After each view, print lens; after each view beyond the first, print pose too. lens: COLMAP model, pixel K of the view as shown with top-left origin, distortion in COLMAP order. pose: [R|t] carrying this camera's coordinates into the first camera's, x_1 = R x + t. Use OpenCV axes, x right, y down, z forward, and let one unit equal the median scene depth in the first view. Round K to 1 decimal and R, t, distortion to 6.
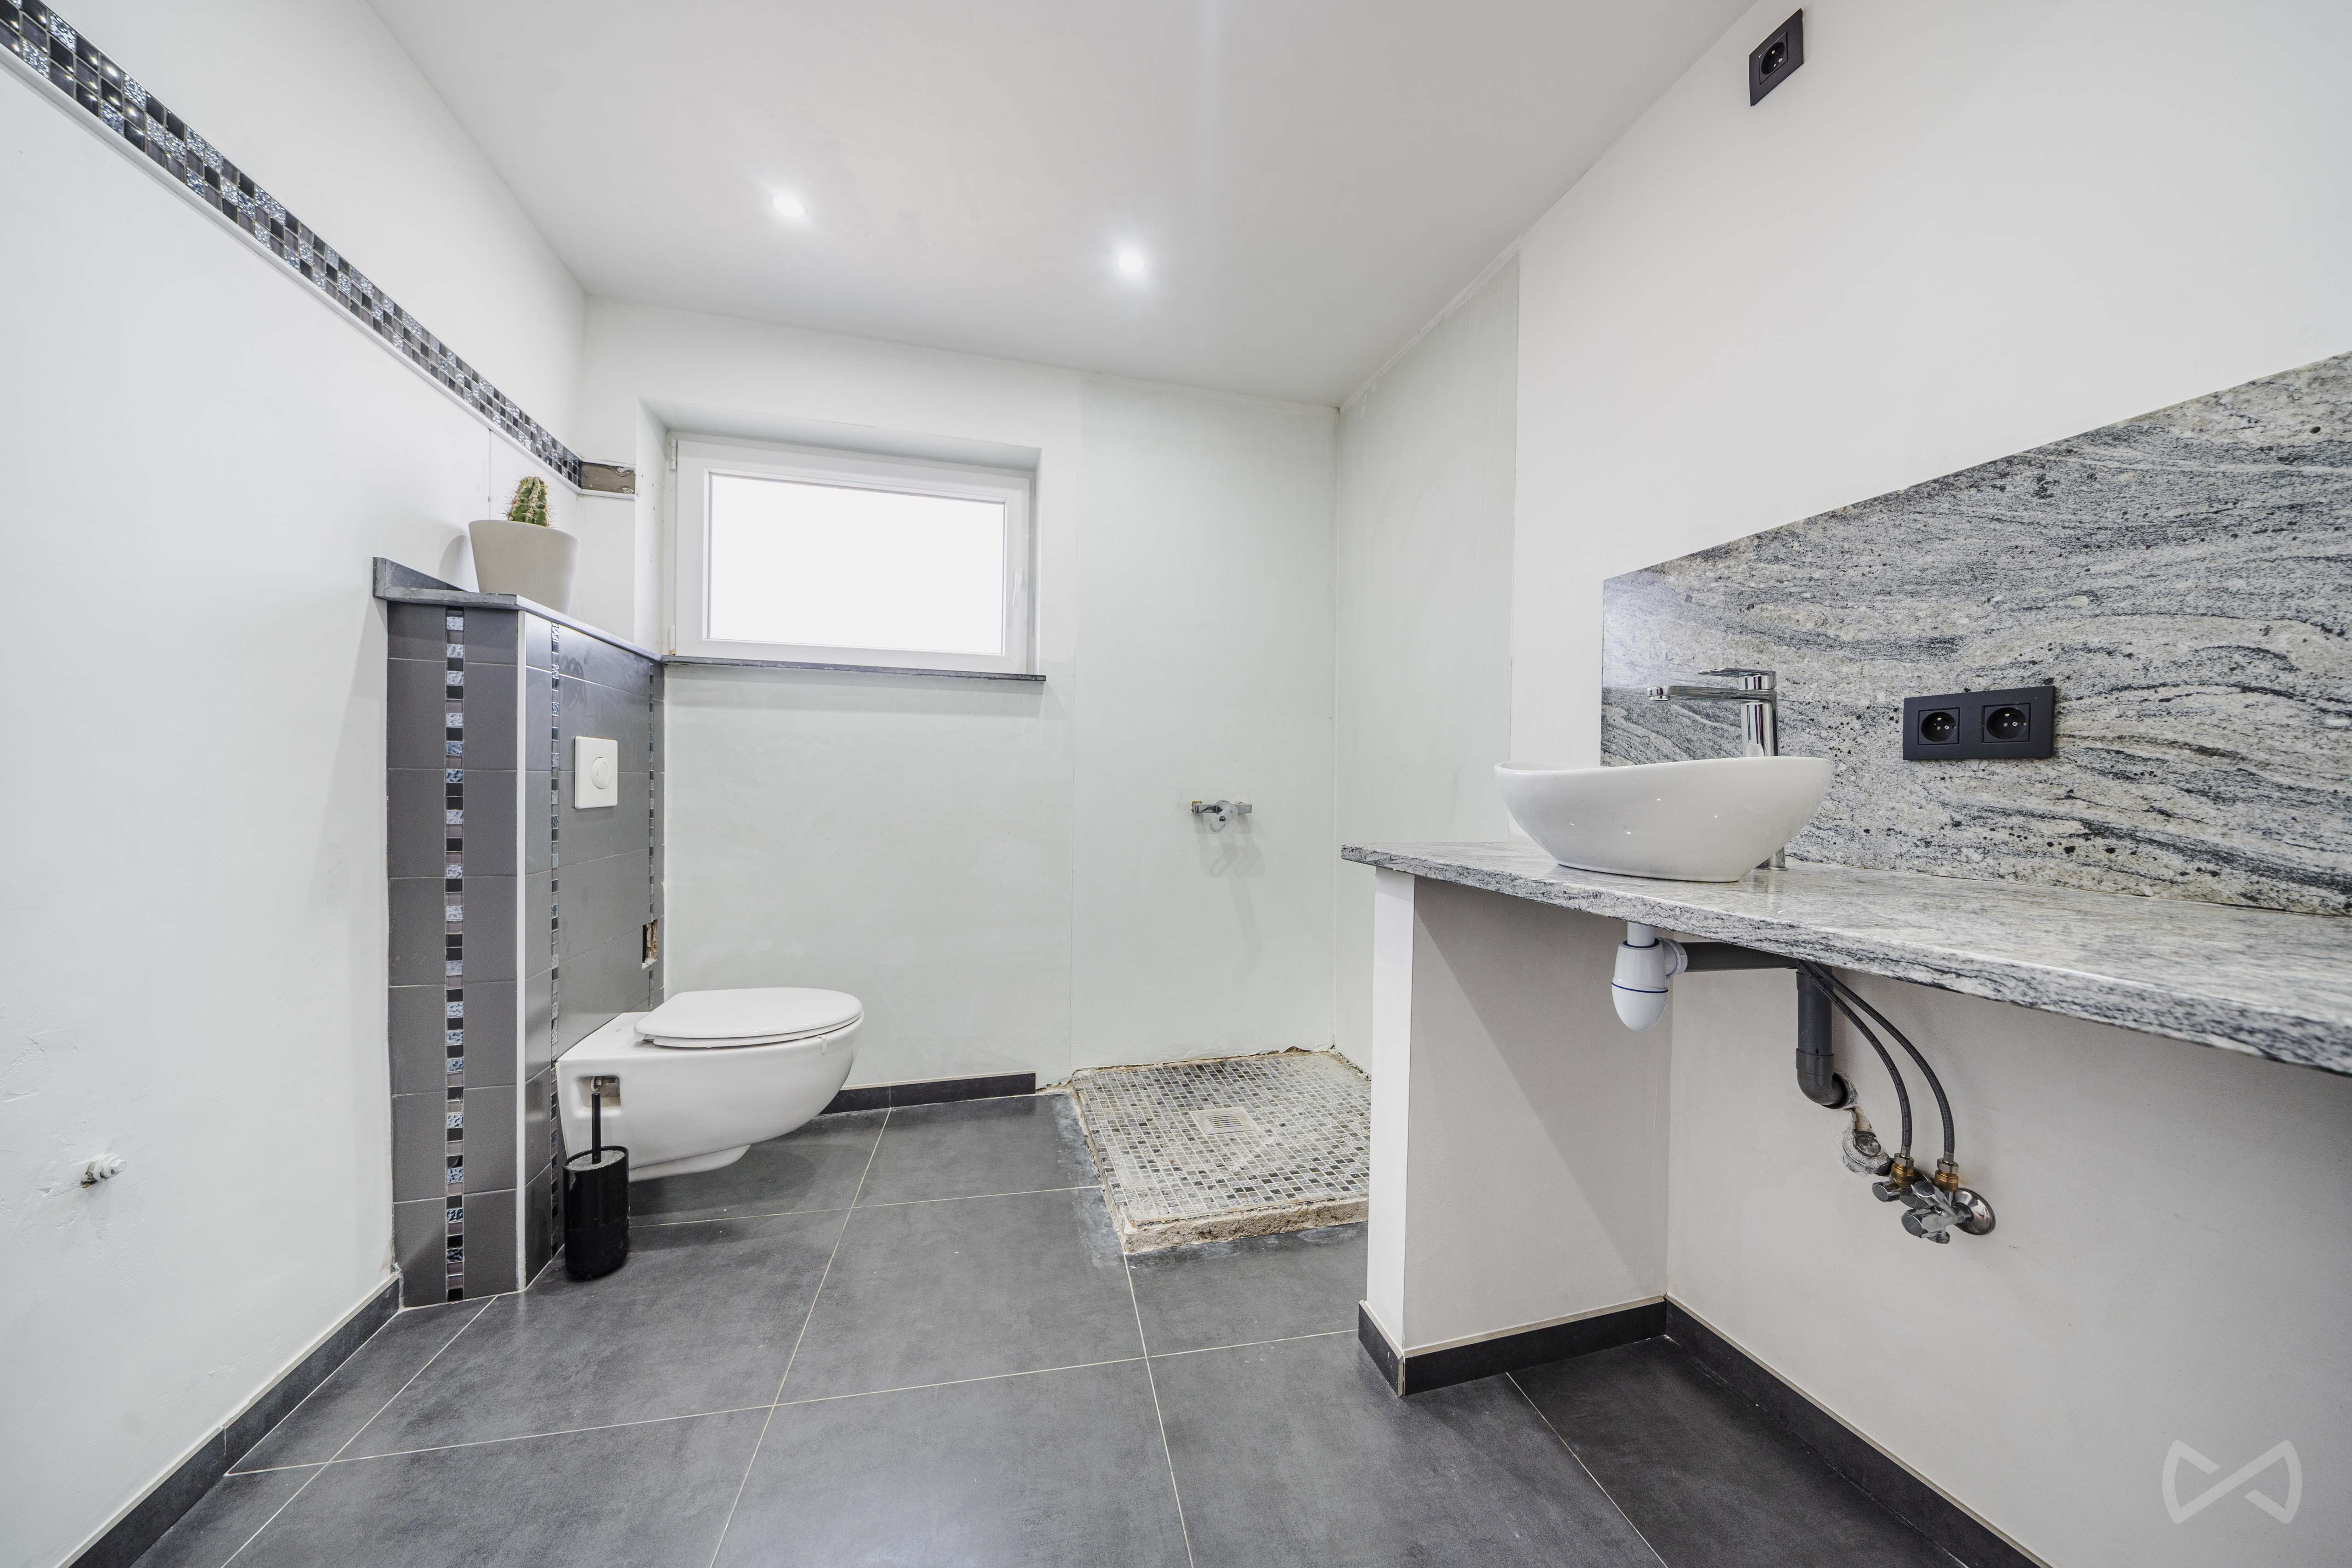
lens RADIAL K [[796.3, 0, 1179.5], [0, 796.3, 790.9], [0, 0, 1]] dist [-0.006919, 0.000305]
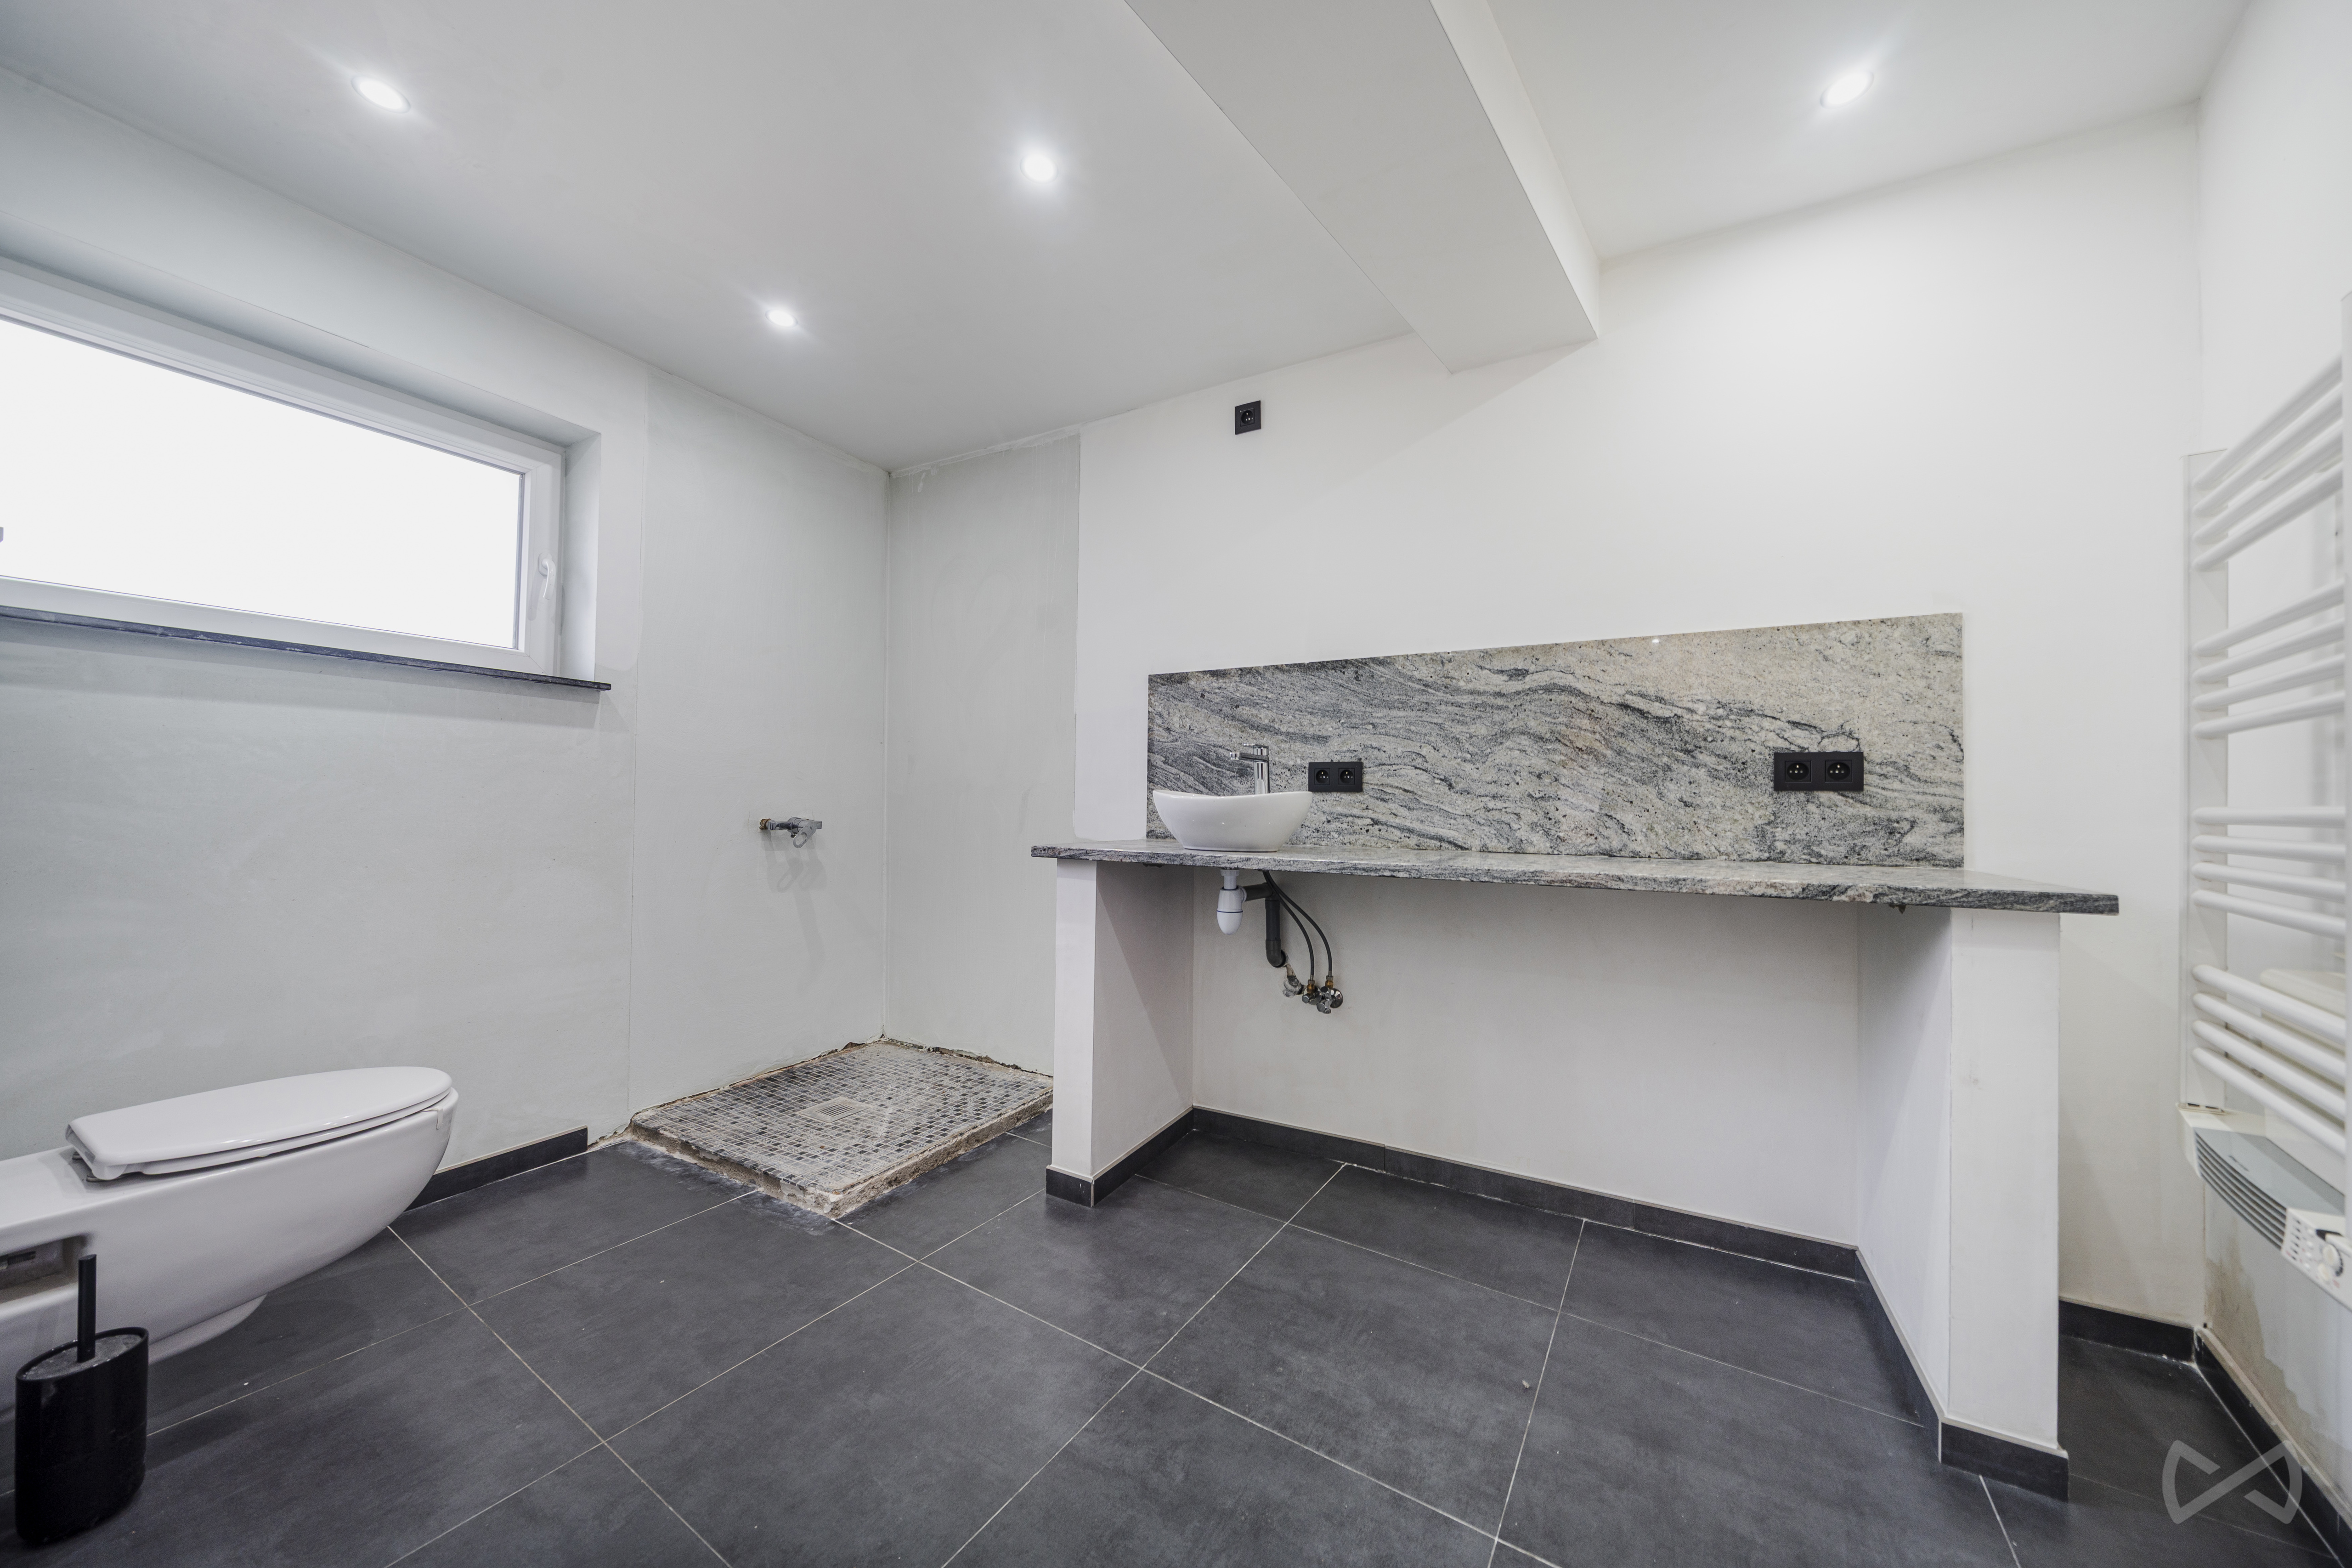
lens RADIAL K [[796.3, 0, 1179.5], [0, 796.3, 790.9], [0, 0, 1]] dist [-0.006919, 0.000305]
pose [[0.701215, 0.006472, 0.712920, -0.541208], [0.006406, 0.999861, -0.015378, -0.006614], [-0.712921, 0.015350, 0.701077, -0.154718]]
